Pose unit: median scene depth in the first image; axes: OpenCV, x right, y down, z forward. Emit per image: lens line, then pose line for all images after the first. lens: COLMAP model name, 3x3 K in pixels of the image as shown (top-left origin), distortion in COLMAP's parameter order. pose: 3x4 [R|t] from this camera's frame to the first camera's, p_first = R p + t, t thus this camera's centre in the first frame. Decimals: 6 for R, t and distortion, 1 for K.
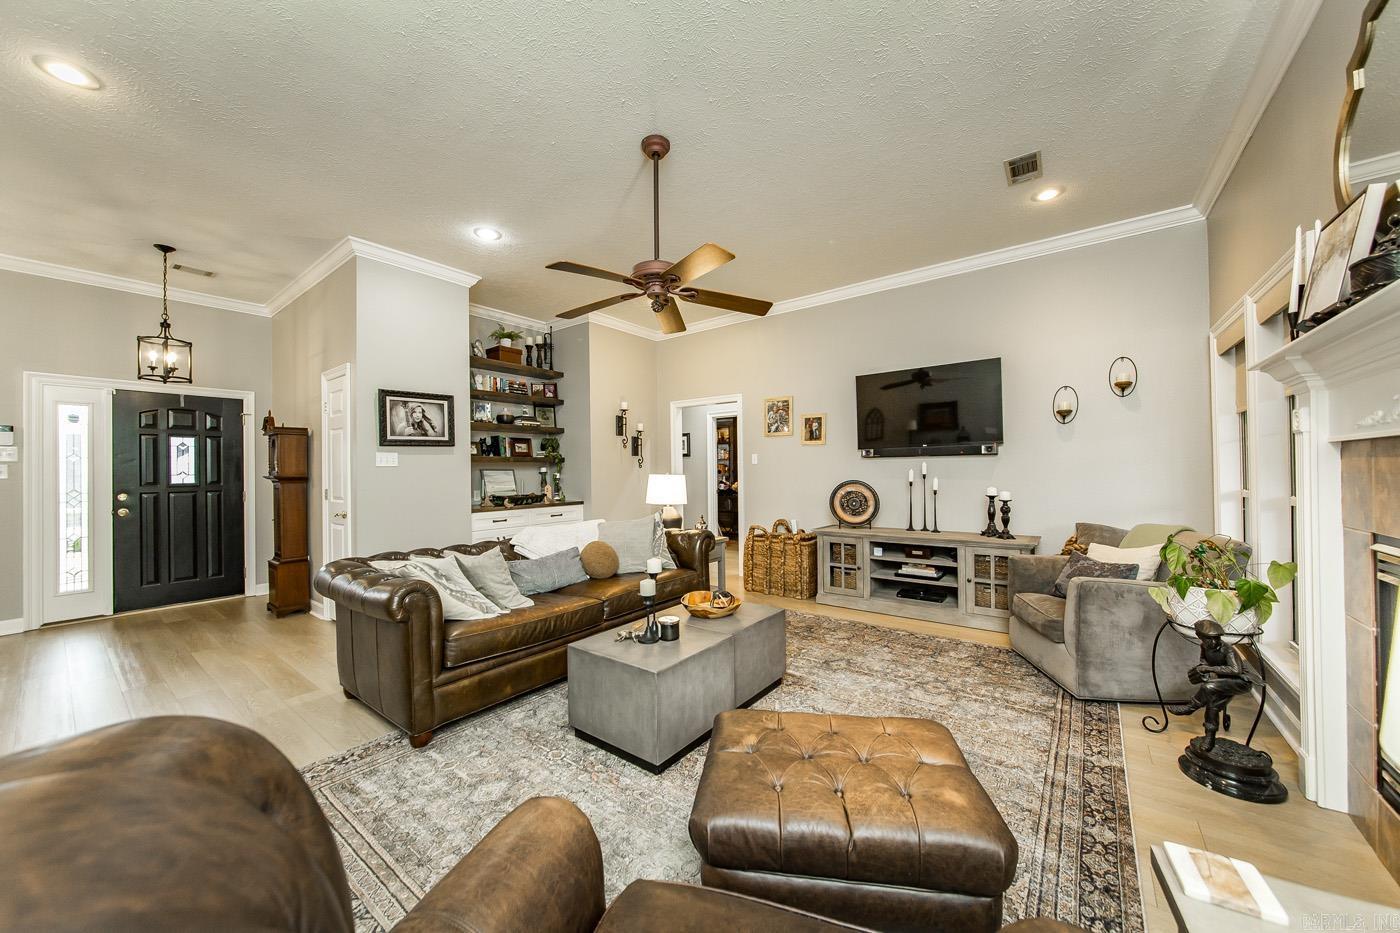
lens RADIAL K [[507.2, 0, 690.2], [0, 507.2, 469.0], [0, 0, 1]] dist [-0.005846, 0.000083]
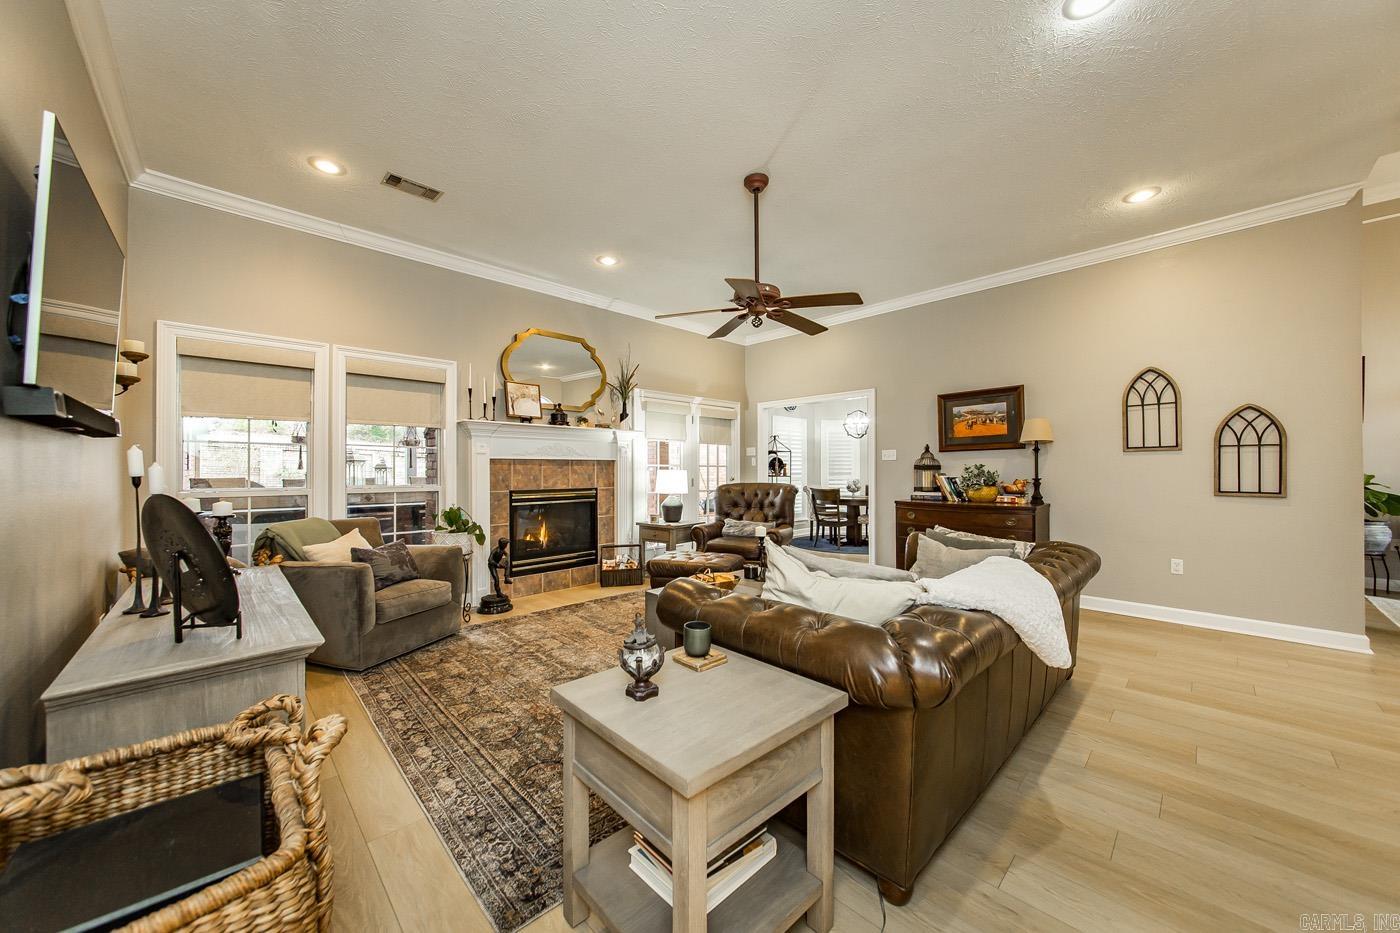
lens RADIAL K [[507.2, 0, 695.0], [0, 507.2, 468.4], [0, 0, 1]] dist [-0.005846, 0.000083]
pose [[-0.989696, 0.012537, 0.142631, -0.058734], [0.011632, 0.999907, -0.007175, 0.011433], [-0.142708, -0.005442, -0.989750, 1.499276]]
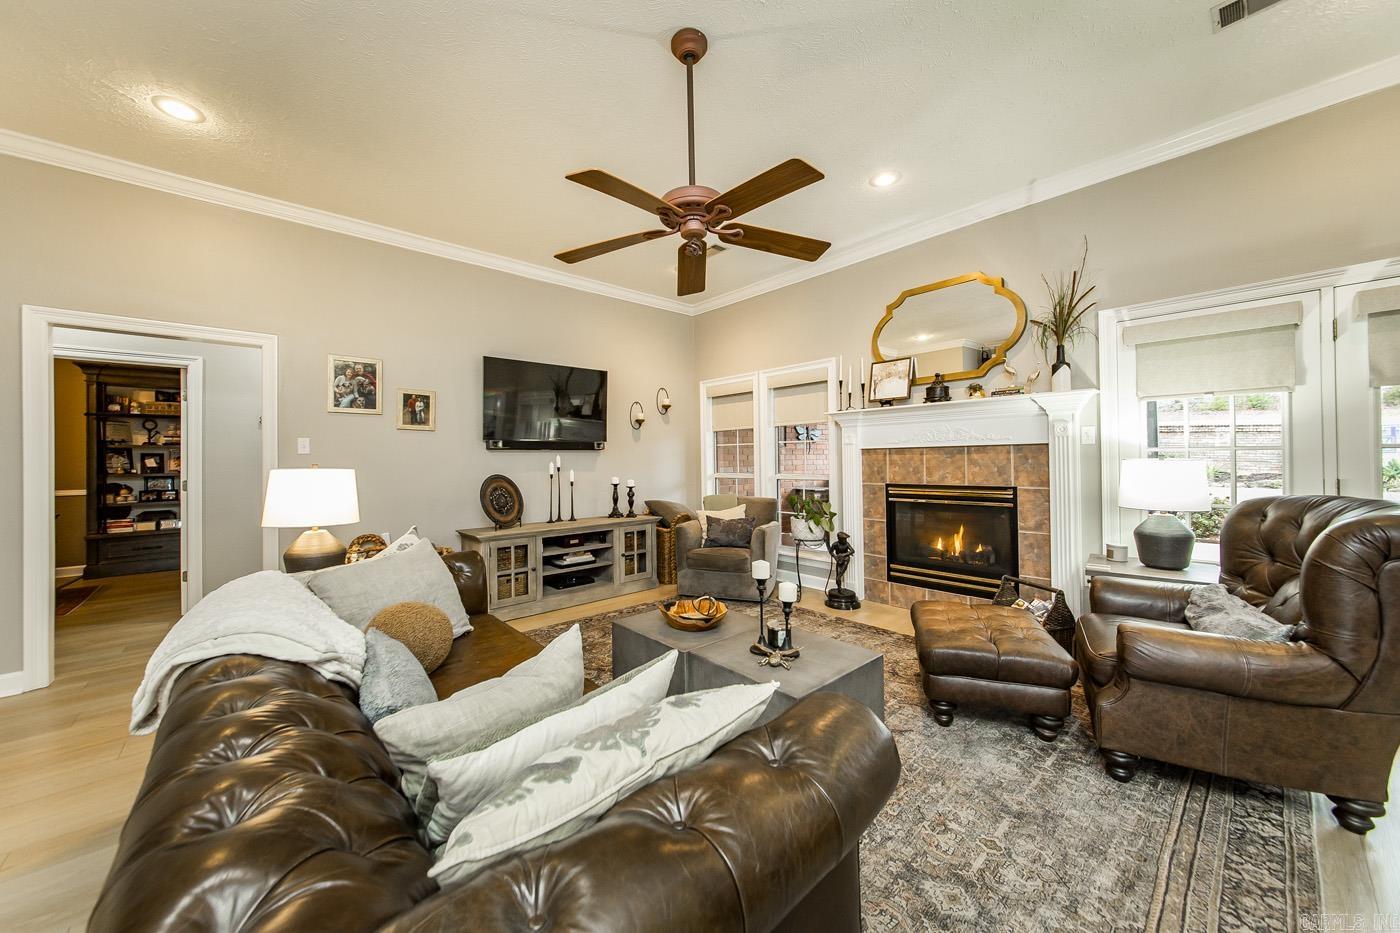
lens RADIAL K [[507.2, 0, 698.3], [0, 507.2, 454.7], [0, 0, 1]] dist [-0.005846, 0.000083]
pose [[0.179258, 0.021767, 0.983561, -0.569969], [0.005578, 0.999717, -0.023141, 0.011952], [-0.983786, 0.009634, 0.179085, 0.589543]]
